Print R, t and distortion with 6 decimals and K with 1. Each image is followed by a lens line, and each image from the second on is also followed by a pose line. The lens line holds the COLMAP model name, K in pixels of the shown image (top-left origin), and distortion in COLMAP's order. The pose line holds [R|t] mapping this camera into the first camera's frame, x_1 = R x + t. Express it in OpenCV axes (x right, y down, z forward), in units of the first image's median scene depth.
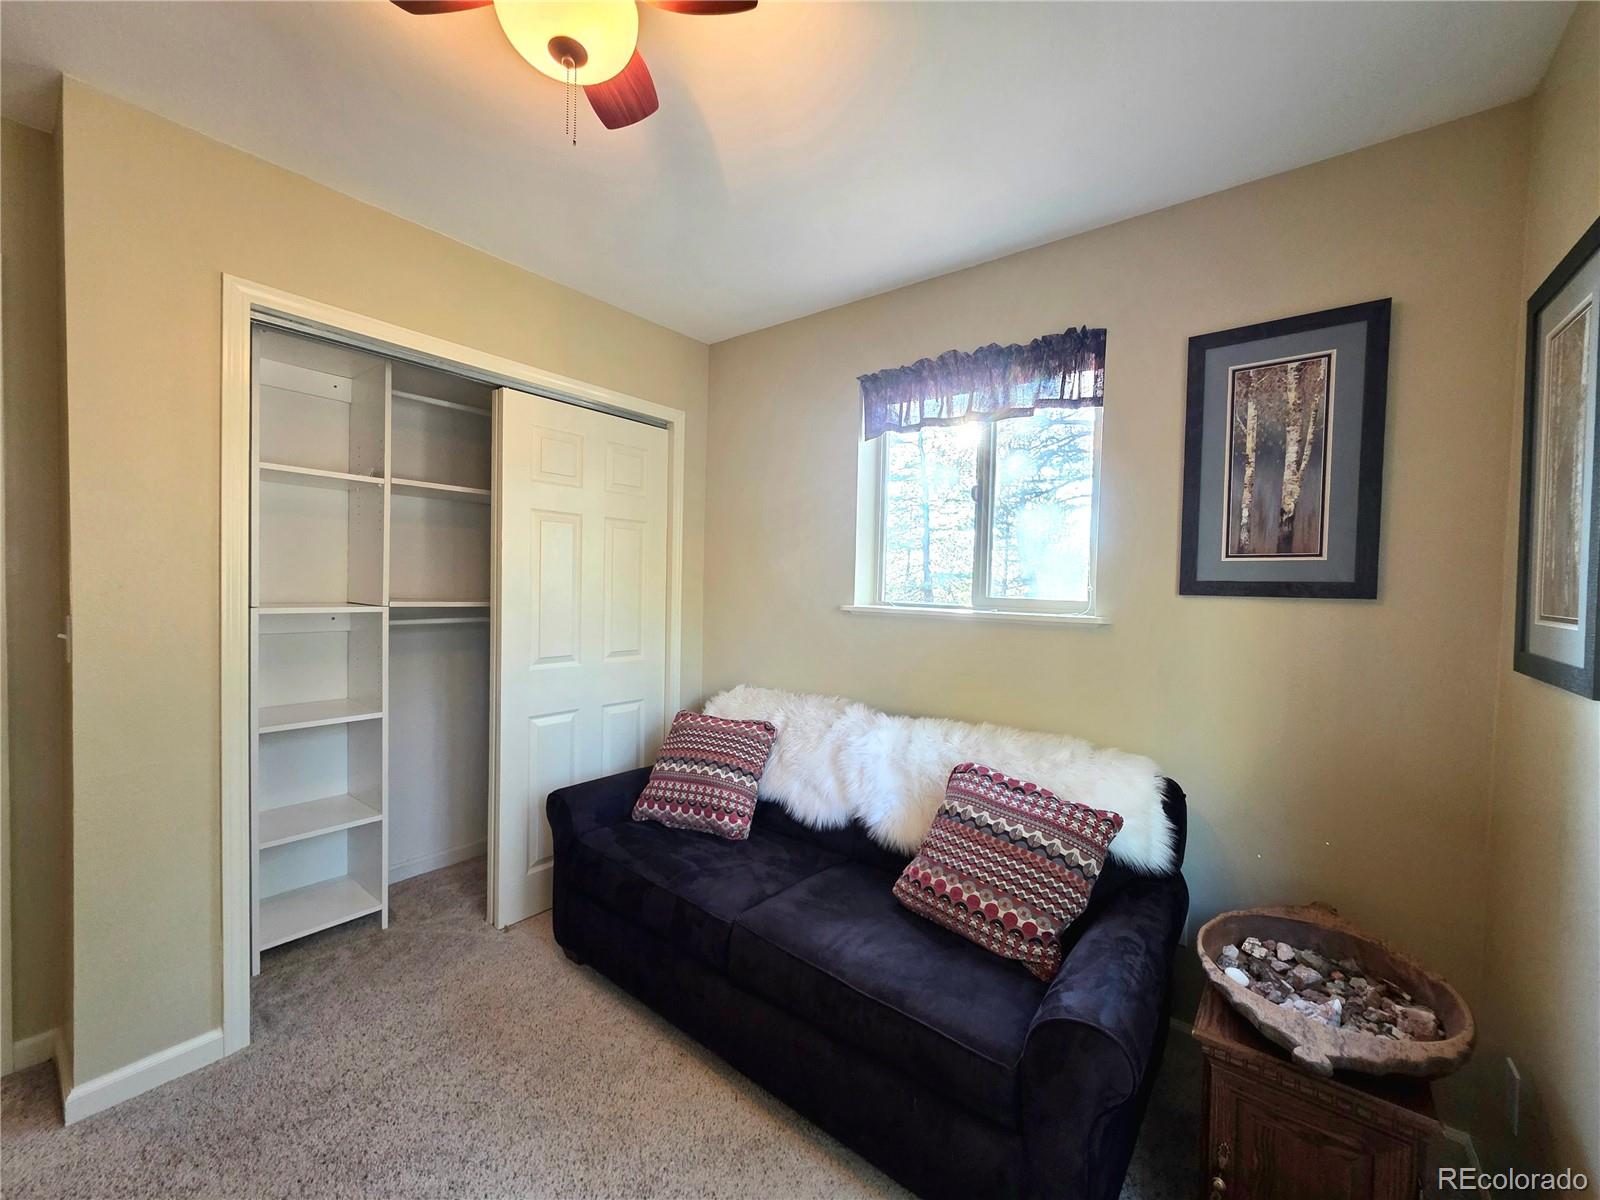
lens RADIAL K [[639.6, 0, 795.9], [0, 639.6, 596.6], [0, 0, 1]] dist [0.001495, 0.000029]
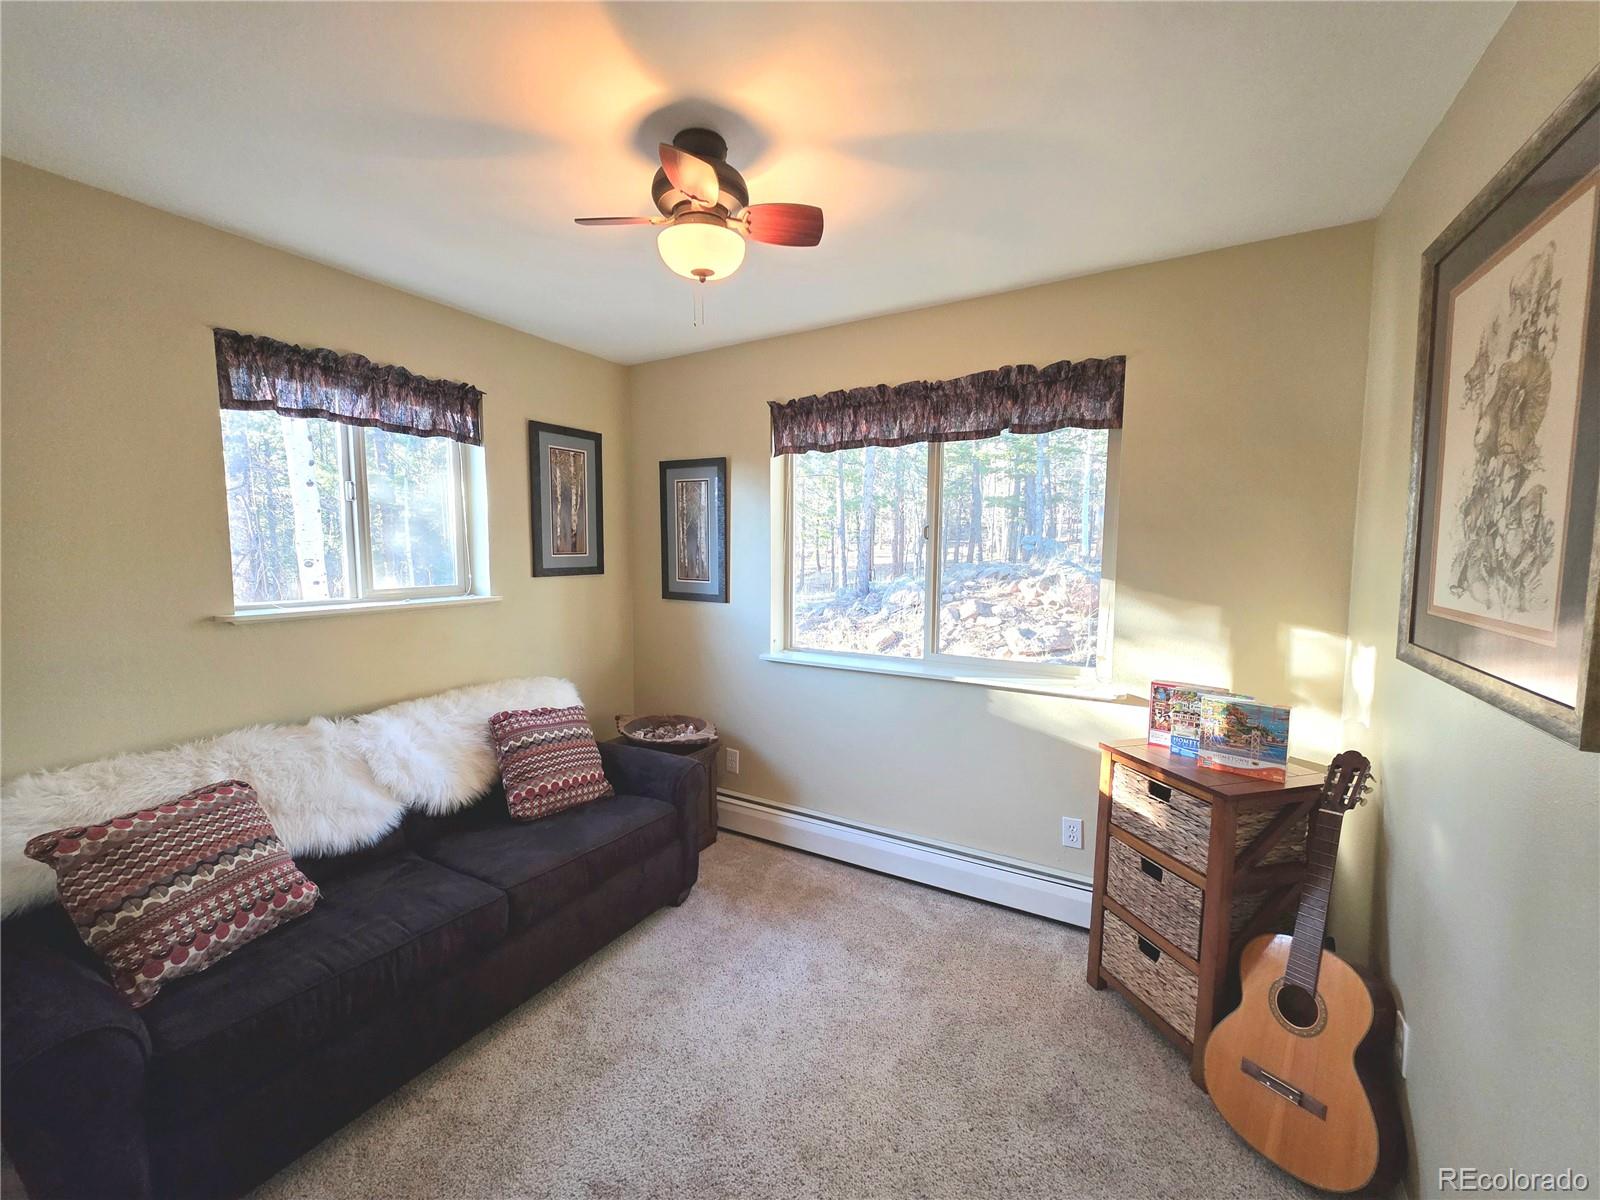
lens RADIAL K [[639.6, 0, 796.9], [0, 639.6, 599.9], [0, 0, 1]] dist [0.001495, 0.000029]
pose [[-0.138827, -0.097032, 0.985552, -1.180969], [0.033411, 0.994163, 0.102586, -0.097038], [-0.989753, 0.047170, -0.134775, 0.590963]]
